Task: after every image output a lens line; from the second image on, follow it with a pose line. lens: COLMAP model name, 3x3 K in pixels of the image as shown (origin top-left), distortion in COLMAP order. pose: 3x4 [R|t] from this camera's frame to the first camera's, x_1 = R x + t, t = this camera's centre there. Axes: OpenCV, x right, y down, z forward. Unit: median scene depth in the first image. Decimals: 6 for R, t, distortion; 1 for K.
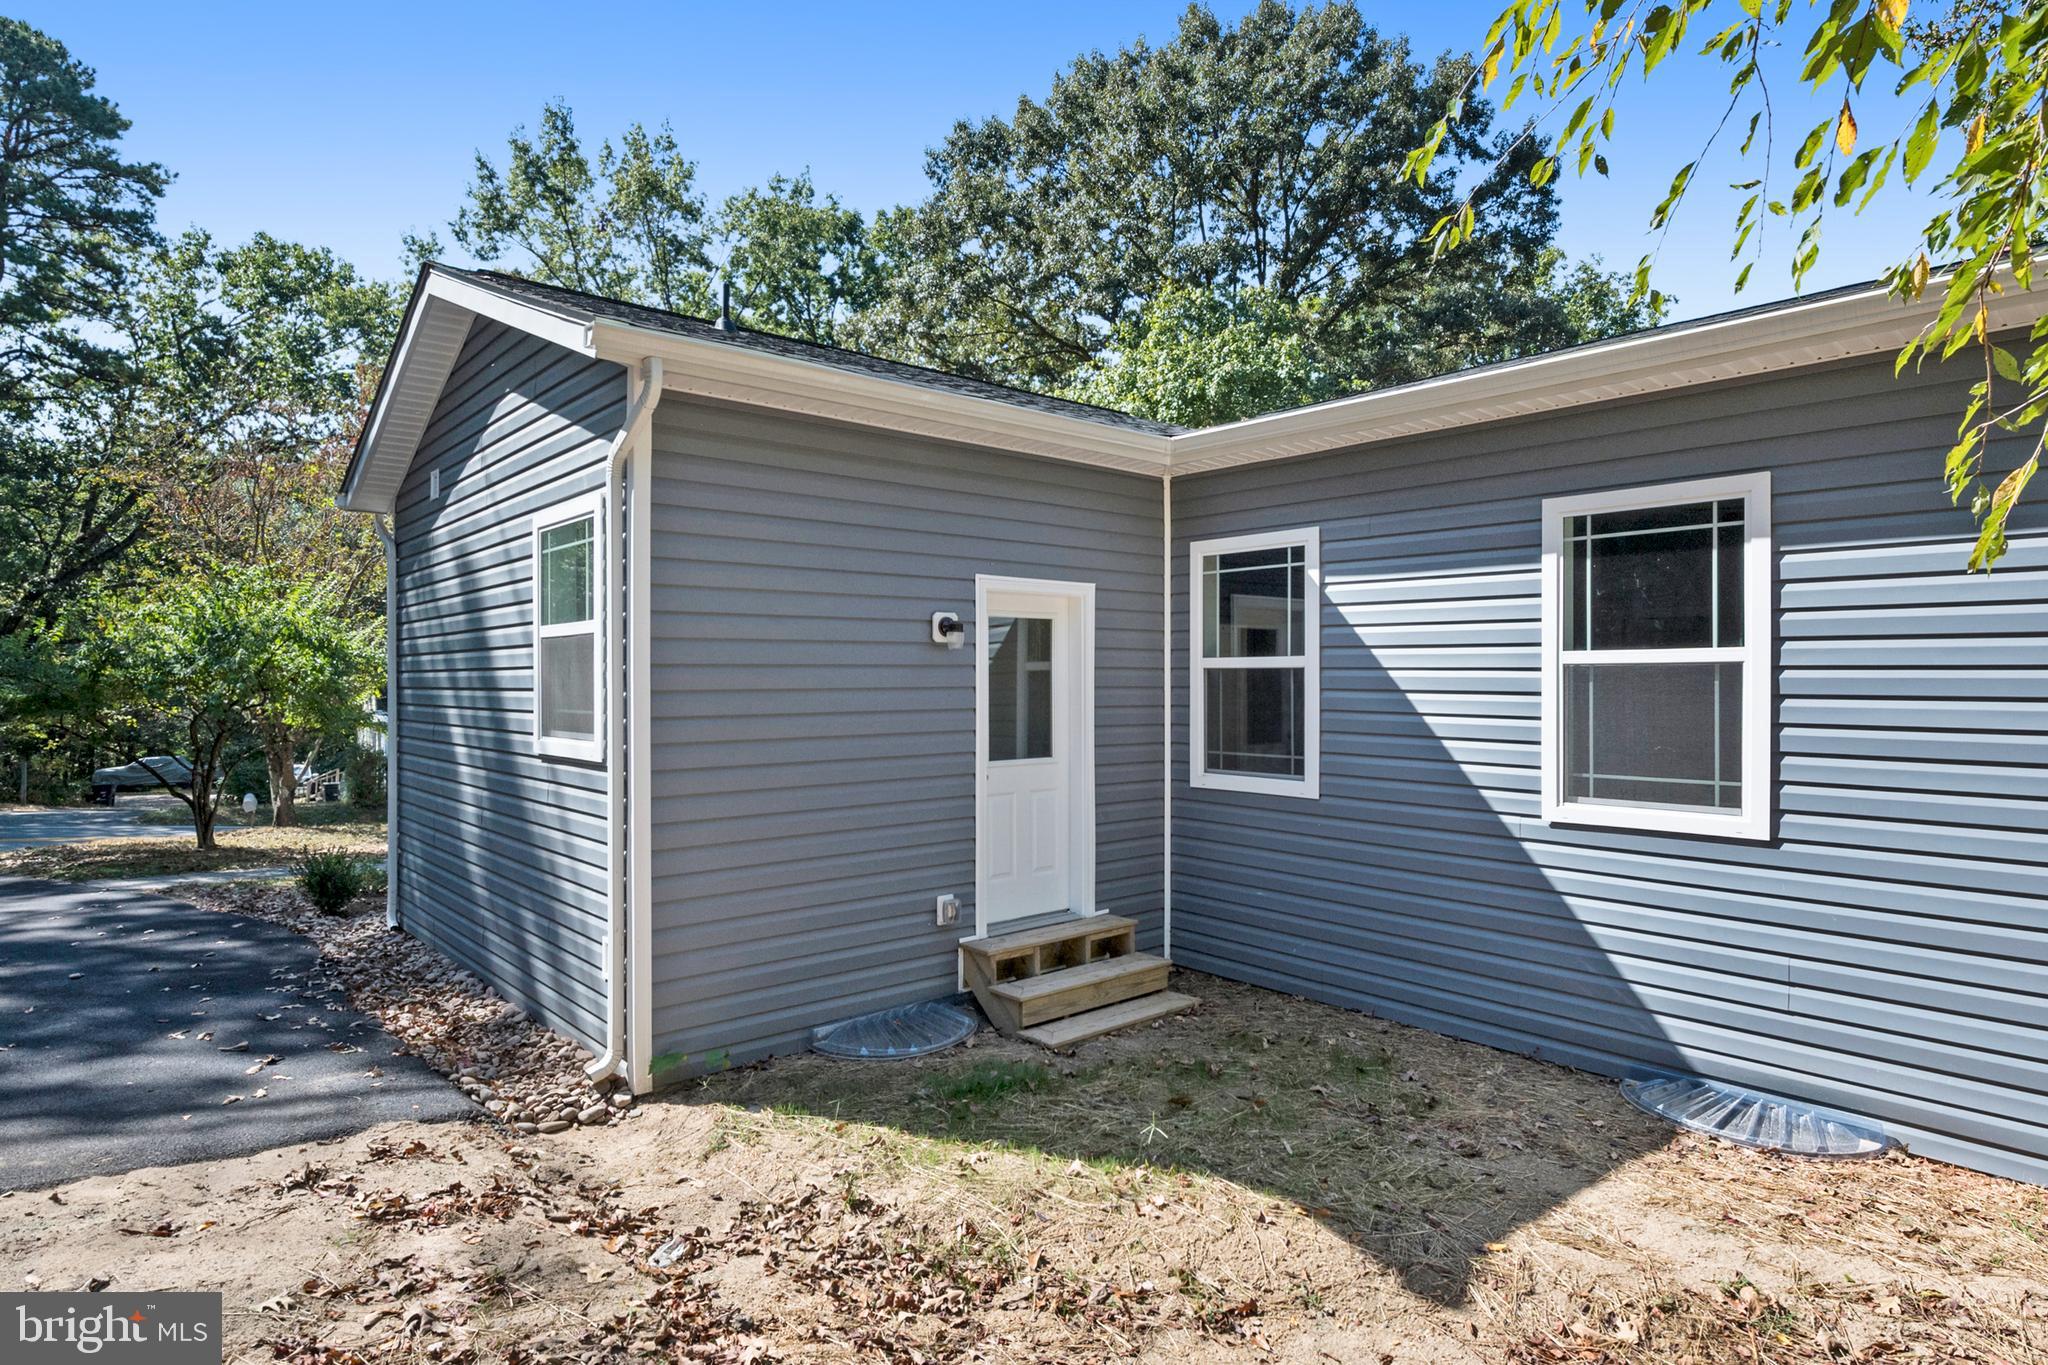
lens RADIAL K [[1119.8, 0, 1061.0], [0, 1119.8, 678.4], [0, 0, 1]] dist [0.001383, 0.000023]
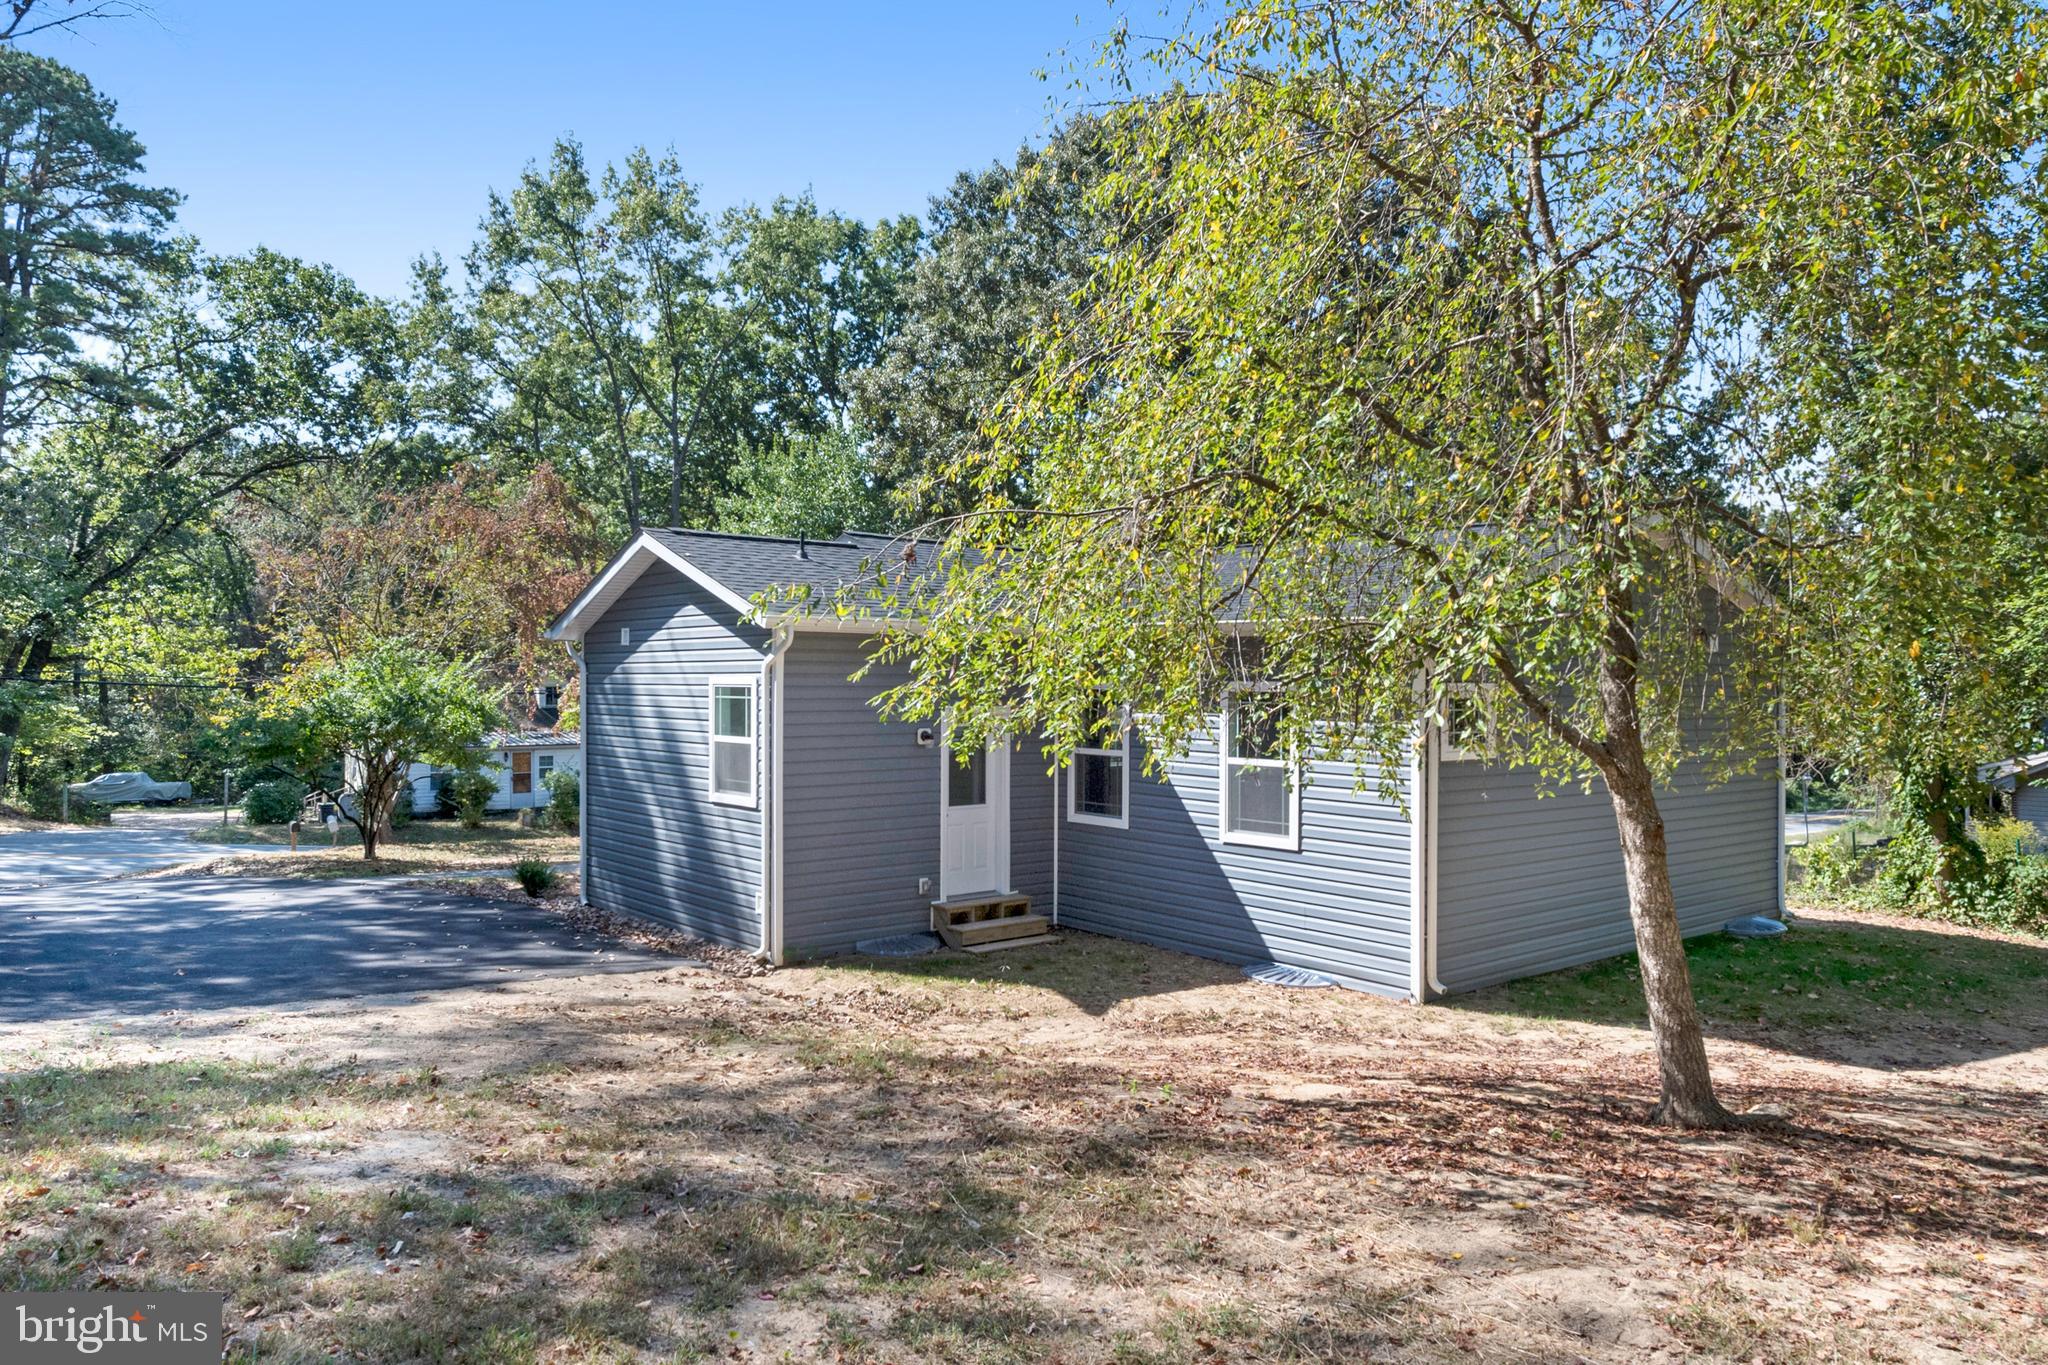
lens RADIAL K [[1394.7, 0, 1024.0], [0, 1394.7, 682.5], [0, 0, 1]] dist [0.000119, -0.001691]
pose [[0.998443, 0.003806, -0.055644, 0.034841], [-0.003621, 0.999988, 0.003412, -0.025978], [0.055656, -0.003205, 0.998445, -0.239232]]
